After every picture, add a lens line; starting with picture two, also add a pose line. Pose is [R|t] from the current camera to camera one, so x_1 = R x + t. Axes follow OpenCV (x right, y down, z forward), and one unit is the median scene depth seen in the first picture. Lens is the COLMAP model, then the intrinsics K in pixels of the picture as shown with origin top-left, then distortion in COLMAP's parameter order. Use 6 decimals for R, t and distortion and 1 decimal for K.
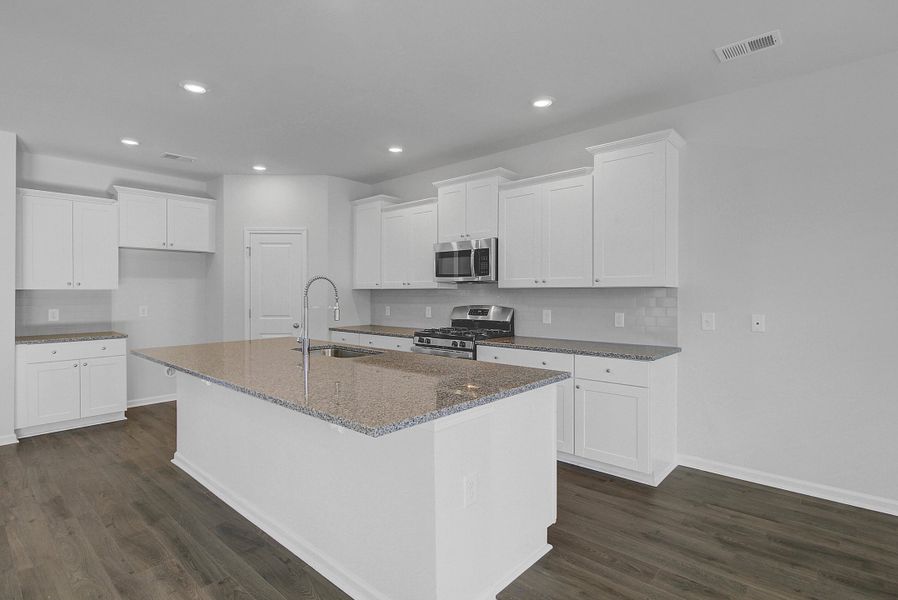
lens RADIAL K [[460.0, 0, 451.7], [0, 460.0, 300.5], [0, 0, 1]] dist [0.006284, 0.000960]
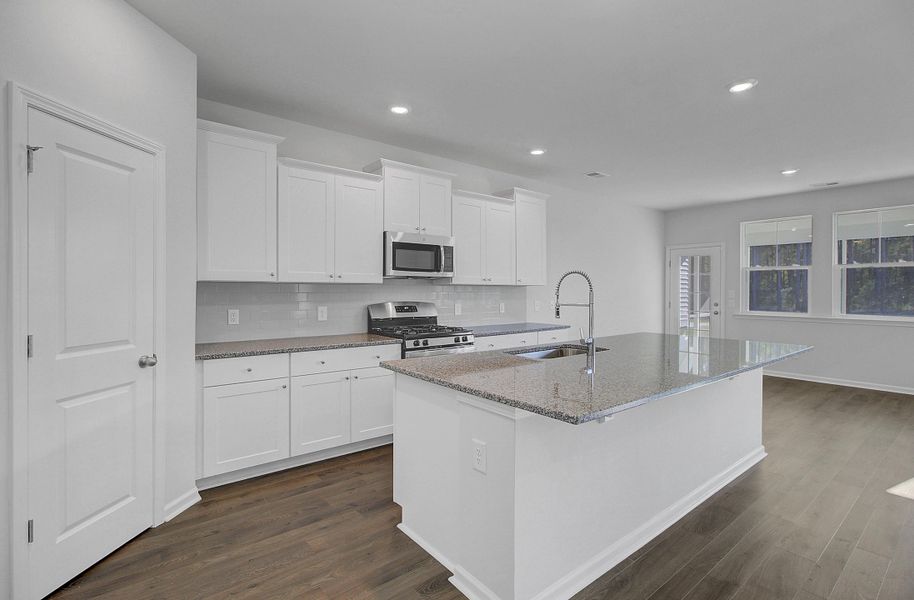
lens RADIAL K [[429.7, 0, 458.8], [0, 429.7, 291.4], [0, 0, 1]] dist [0.000347, 0.001349]
pose [[0.157540, -0.003912, 0.987505, -1.500613], [0.011827, 0.999928, 0.002074, -0.021196], [-0.987442, 0.011352, 0.157575, 1.394917]]
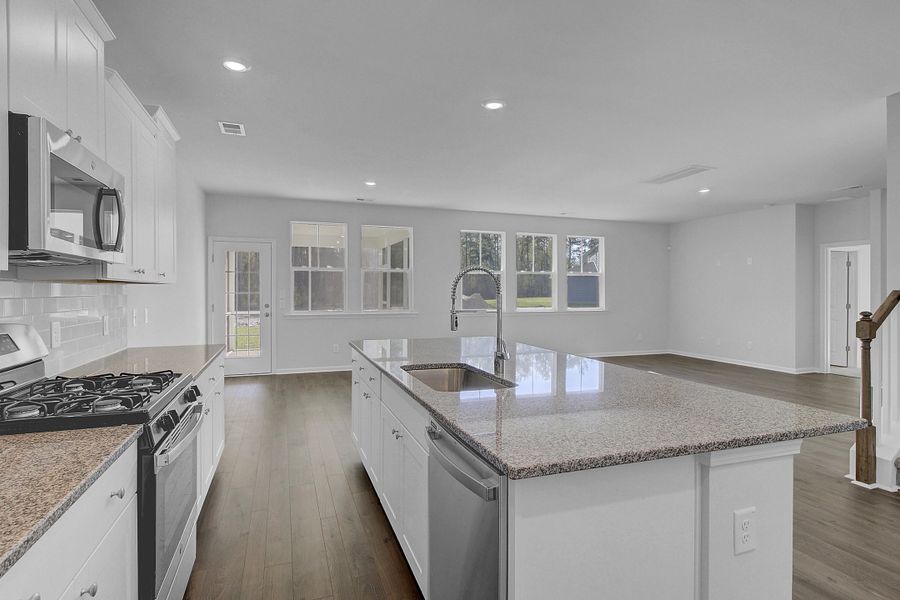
lens RADIAL K [[461.0, 0, 446.6], [0, 461.0, 294.6], [0, 0, 1]] dist [0.006284, 0.000960]
pose [[-0.876408, -0.008027, 0.481503, -0.717582], [0.002666, 0.999765, 0.021519, -0.034351], [-0.481562, 0.020143, -0.876180, 2.141305]]
